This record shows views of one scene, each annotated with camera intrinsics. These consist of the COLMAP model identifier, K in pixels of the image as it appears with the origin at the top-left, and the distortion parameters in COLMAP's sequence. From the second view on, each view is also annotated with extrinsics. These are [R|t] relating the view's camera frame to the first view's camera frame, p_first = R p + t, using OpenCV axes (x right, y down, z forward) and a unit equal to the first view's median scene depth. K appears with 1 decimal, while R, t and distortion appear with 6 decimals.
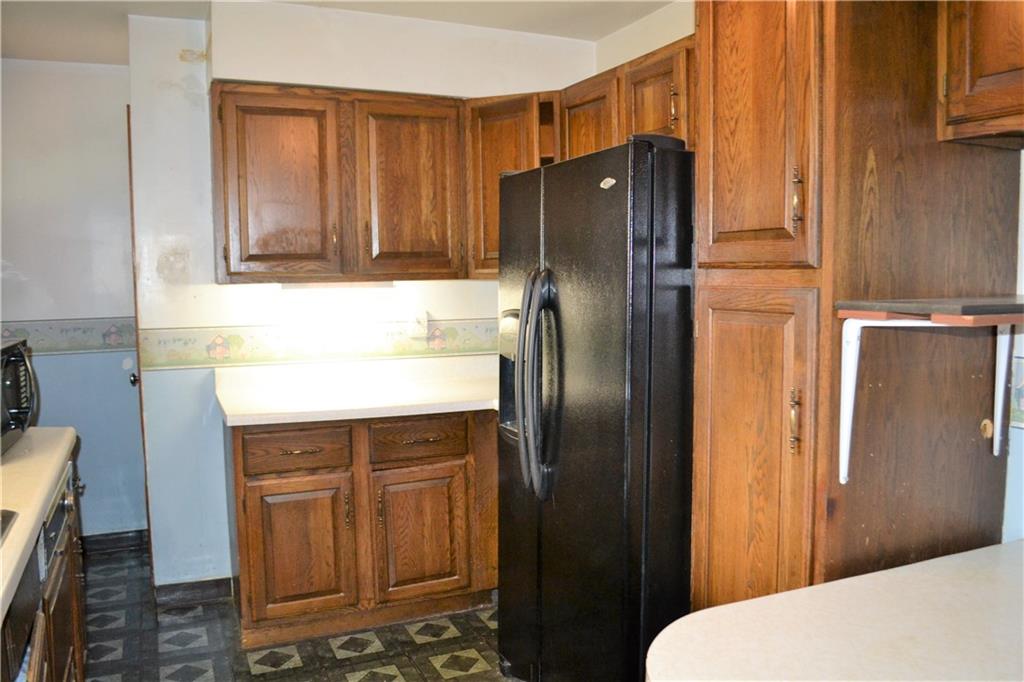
lens RADIAL K [[809.0, 0, 513.3], [0, 809.0, 344.4], [0, 0, 1]] dist [-0.085491, -0.006064]
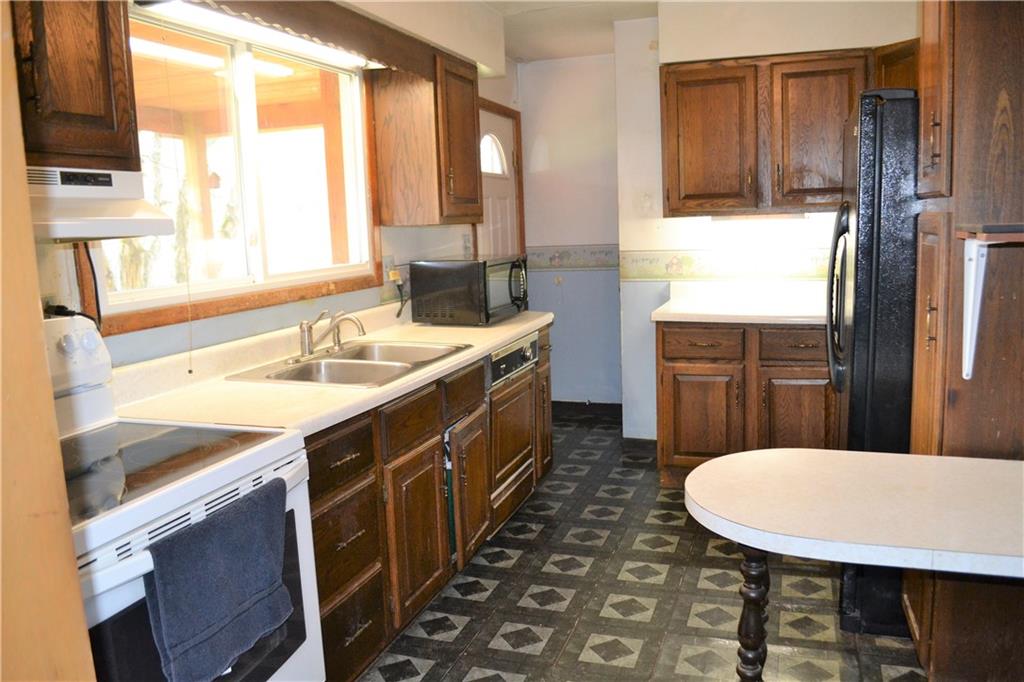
lens RADIAL K [[809.0, 0, 510.0], [0, 809.0, 340.0], [0, 0, 1]] dist [-0.085491, -0.006064]
pose [[0.724881, 0.081262, -0.684064, 0.398982], [-0.029633, 0.995777, 0.086890, 0.020204], [0.688236, -0.042715, 0.724228, -0.174103]]
